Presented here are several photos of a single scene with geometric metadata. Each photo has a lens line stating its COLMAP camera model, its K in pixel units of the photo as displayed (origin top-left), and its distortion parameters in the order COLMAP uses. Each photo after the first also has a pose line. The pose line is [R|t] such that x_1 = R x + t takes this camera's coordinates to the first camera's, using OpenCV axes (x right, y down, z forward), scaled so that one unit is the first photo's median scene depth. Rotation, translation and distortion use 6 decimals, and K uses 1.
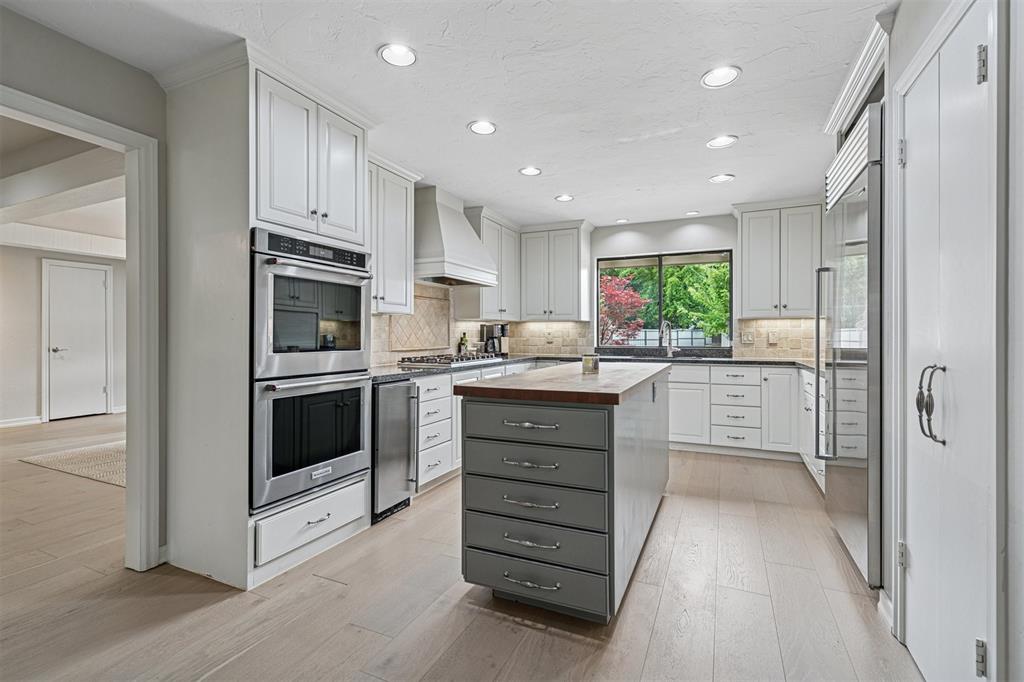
lens RADIAL K [[465.6, 0, 508.9], [0, 465.6, 338.9], [0, 0, 1]] dist [-0.003059, 0.000251]
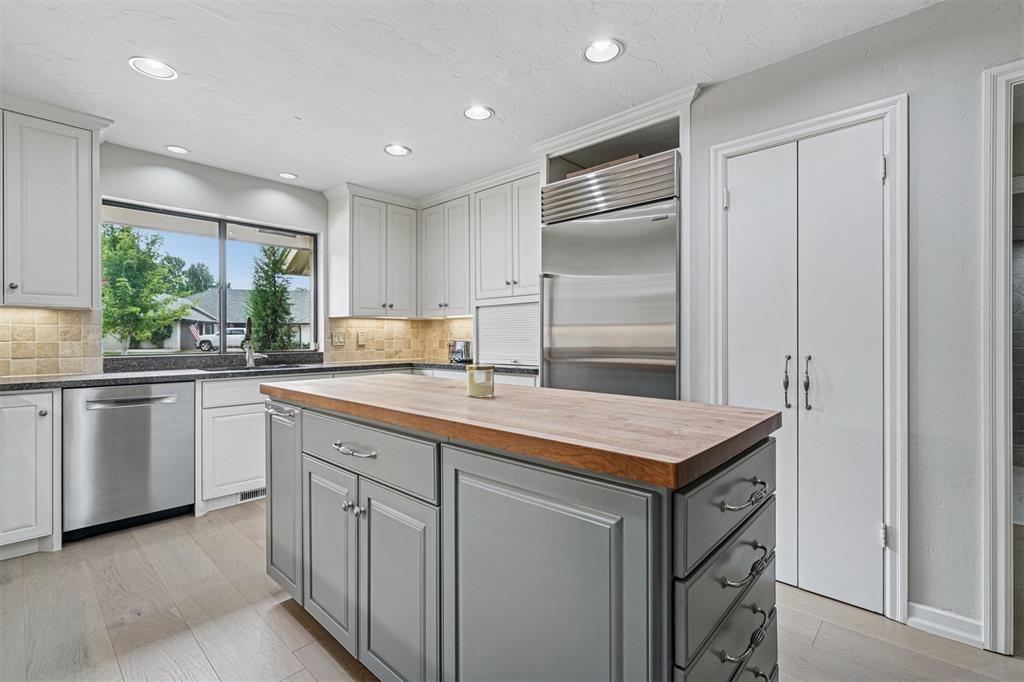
lens RADIAL K [[468.2, 0, 510.2], [0, 468.2, 328.6], [0, 0, 1]] dist [-0.011826, 0.007561]
pose [[0.316192, 0.015412, 0.948570, -0.204513], [0.007117, 0.999801, -0.018617, -0.003480], [-0.948669, 0.012638, 0.316019, 0.401477]]
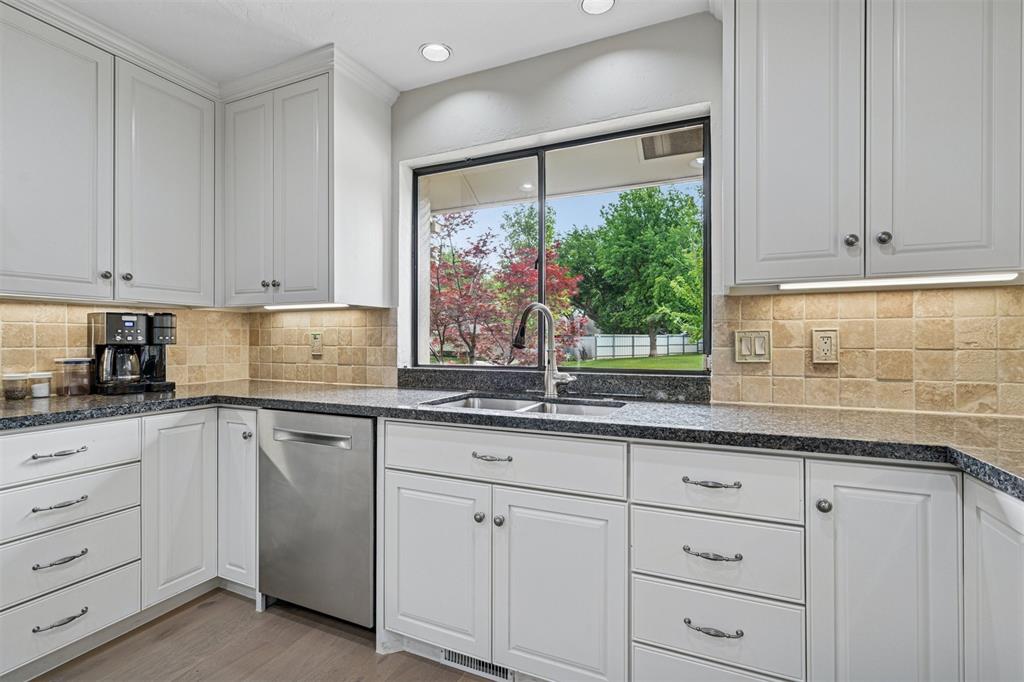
lens RADIAL K [[465.6, 0, 508.9], [0, 465.6, 338.9], [0, 0, 1]] dist [-0.003059, 0.000251]
pose [[0.999976, 0.000628, 0.006922, 0.310950], [-0.000539, 0.999918, -0.012783, -0.004177], [-0.006930, 0.012779, 0.999894, 0.617163]]
